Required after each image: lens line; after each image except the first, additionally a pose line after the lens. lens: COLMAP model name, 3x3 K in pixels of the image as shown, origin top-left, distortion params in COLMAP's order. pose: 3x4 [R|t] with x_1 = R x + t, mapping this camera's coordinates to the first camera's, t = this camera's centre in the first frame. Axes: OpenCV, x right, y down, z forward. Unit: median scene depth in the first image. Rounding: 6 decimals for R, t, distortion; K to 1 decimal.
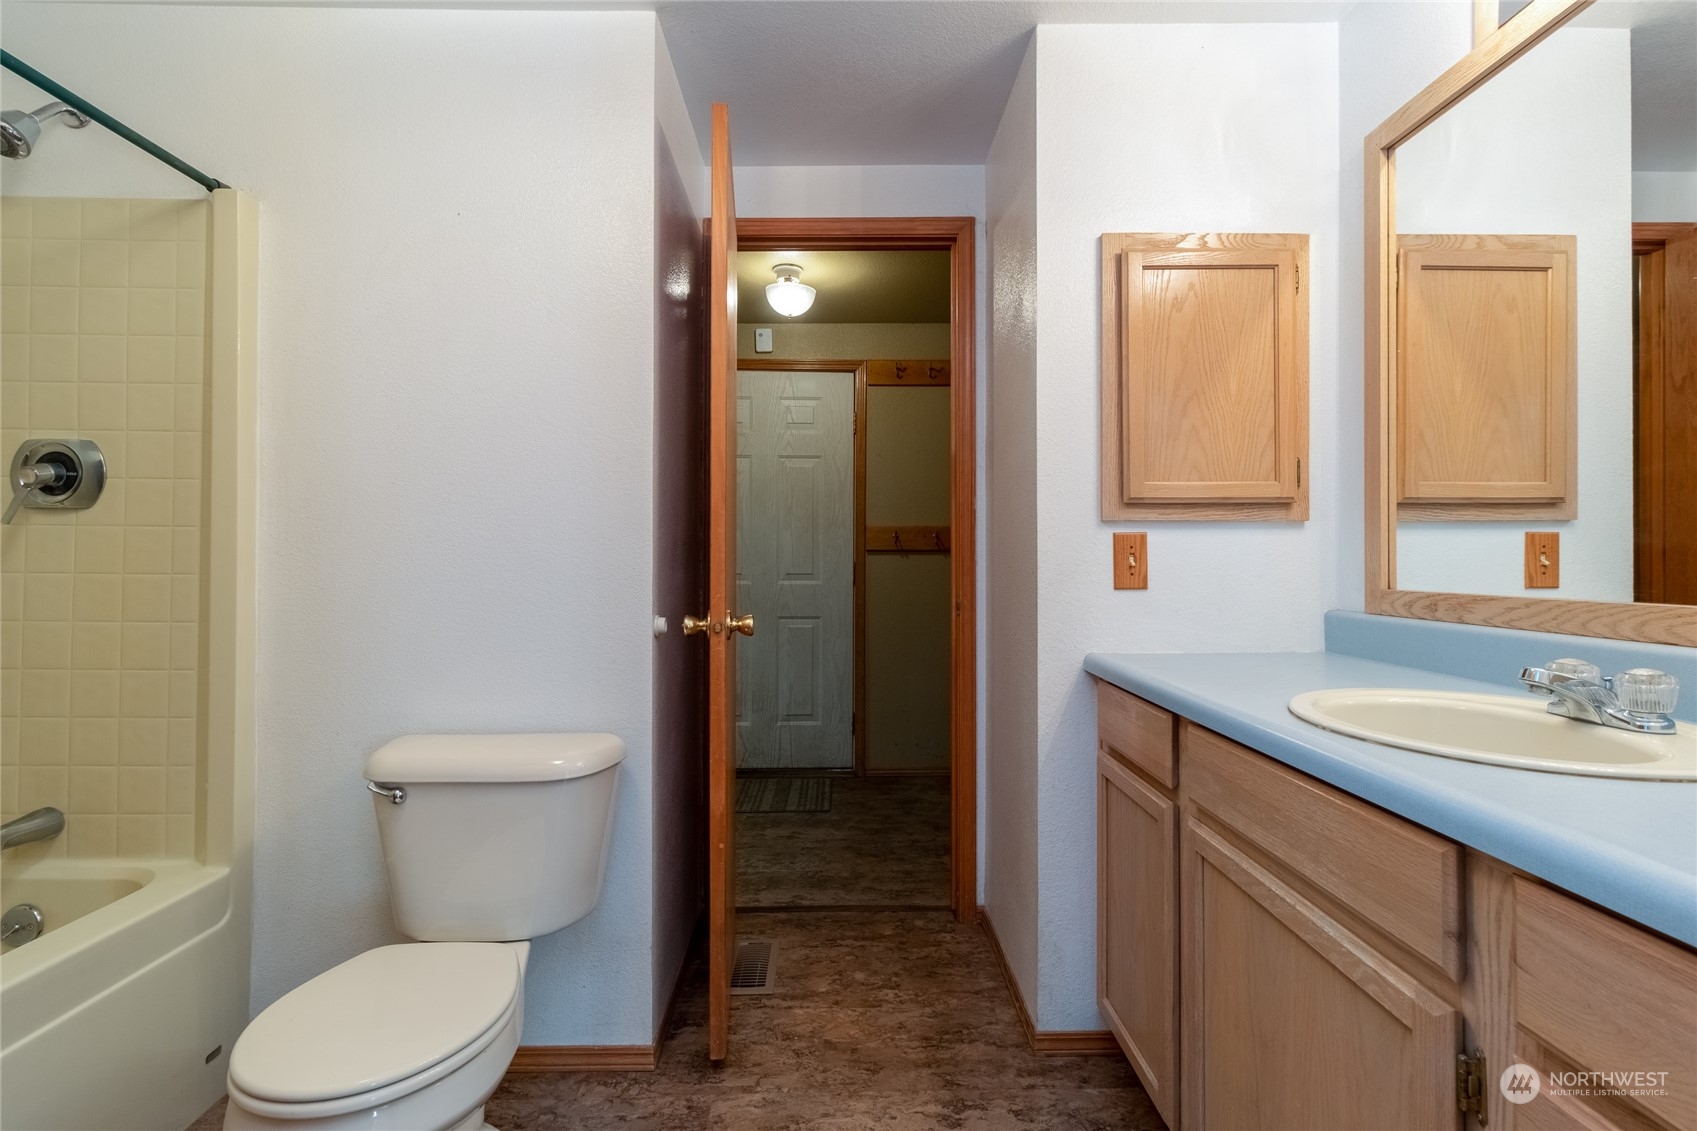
lens RADIAL K [[809.2, 0, 852.9], [0, 809.2, 556.0], [0, 0, 1]] dist [-0.002036, 0.002583]
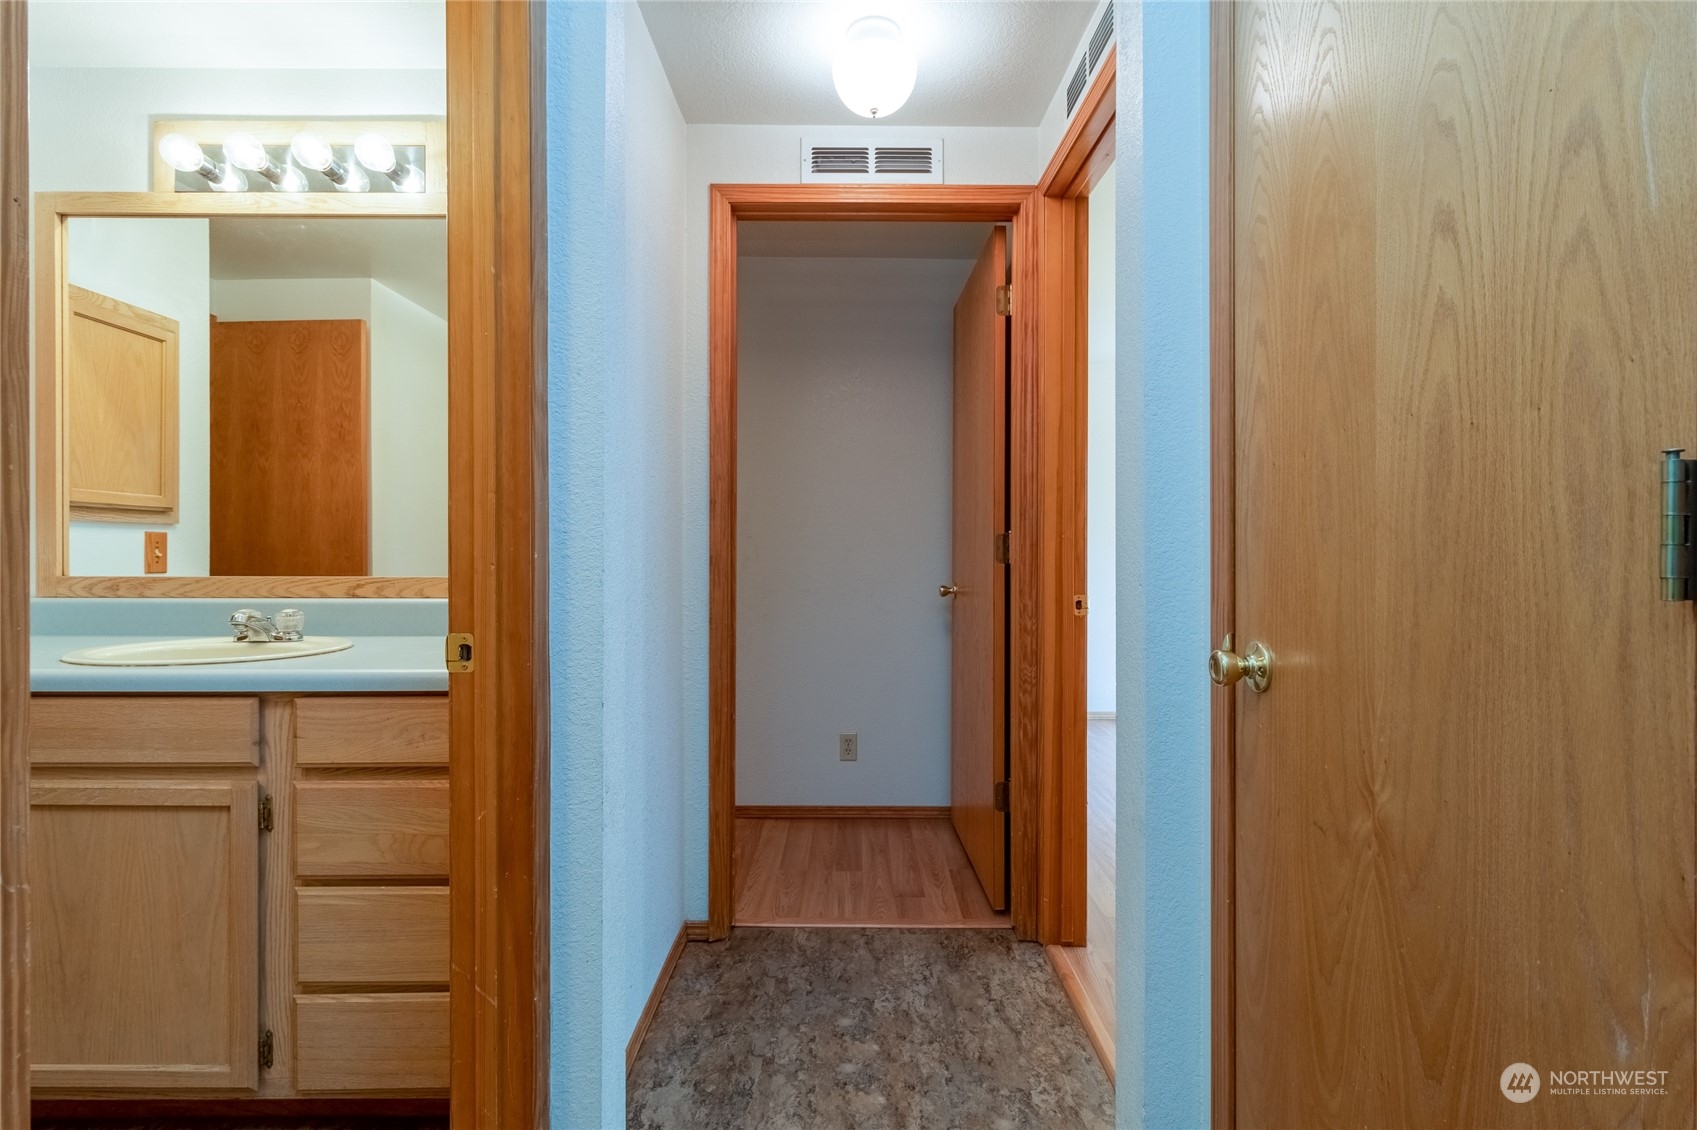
lens RADIAL K [[809.2, 0, 852.2], [0, 809.2, 558.1], [0, 0, 1]] dist [-0.002036, 0.002583]
pose [[0.017035, -0.005185, 0.999841, -0.543404], [-0.006587, 0.999964, 0.005297, -0.000199], [-0.999833, -0.006676, 0.017000, -0.216089]]
